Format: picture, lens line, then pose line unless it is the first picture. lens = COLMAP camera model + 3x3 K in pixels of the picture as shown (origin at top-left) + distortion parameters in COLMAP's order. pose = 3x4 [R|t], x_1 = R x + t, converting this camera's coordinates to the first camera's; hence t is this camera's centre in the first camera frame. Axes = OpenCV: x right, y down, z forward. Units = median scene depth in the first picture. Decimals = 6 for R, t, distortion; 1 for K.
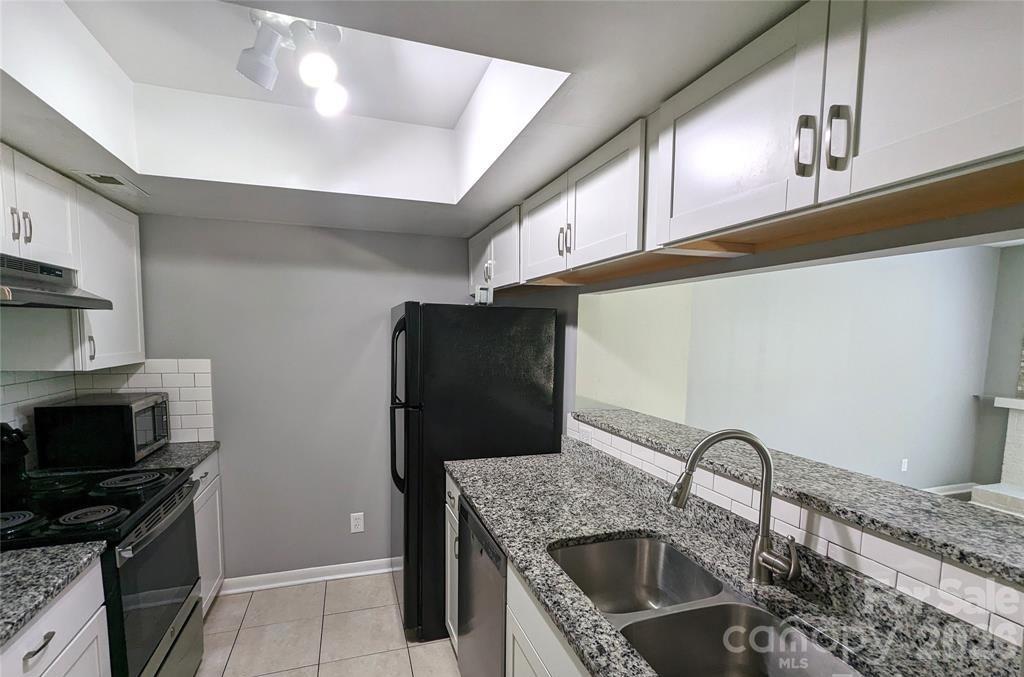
lens RADIAL K [[485.0, 0, 513.6], [0, 485.0, 382.7], [0, 0, 1]] dist [0.002678, 0.000141]
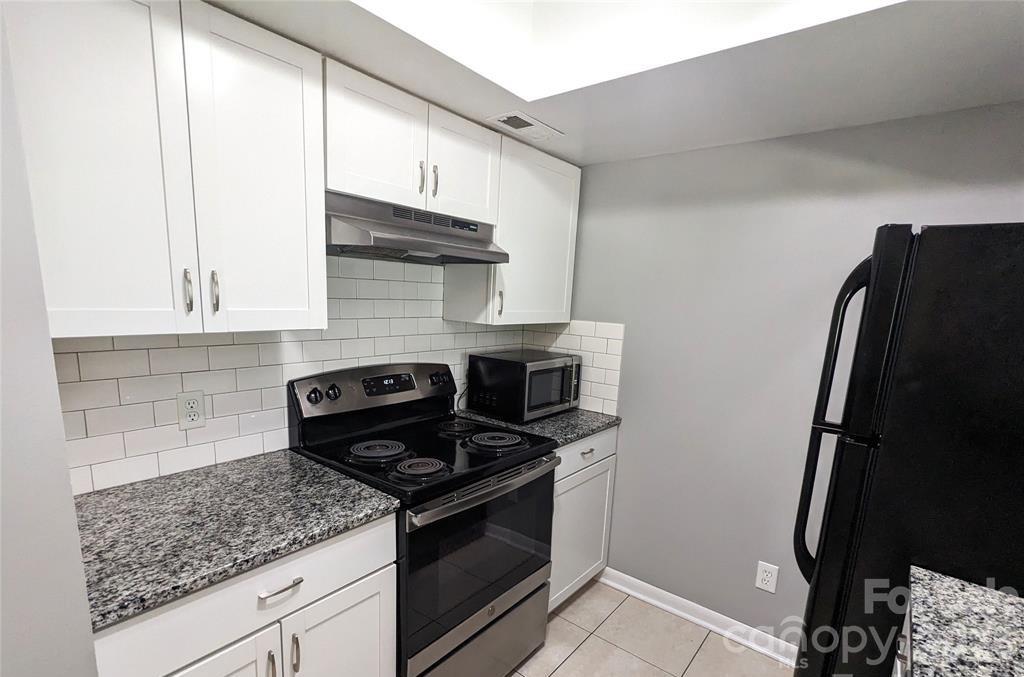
lens RADIAL K [[485.0, 0, 513.6], [0, 485.0, 382.7], [0, 0, 1]] dist [0.002678, 0.000141]
pose [[0.536348, 0.160144, -0.828664, 0.015419], [-0.122023, 0.986231, 0.111616, -0.020918], [0.835129, 0.041251, 0.548505, 0.424320]]
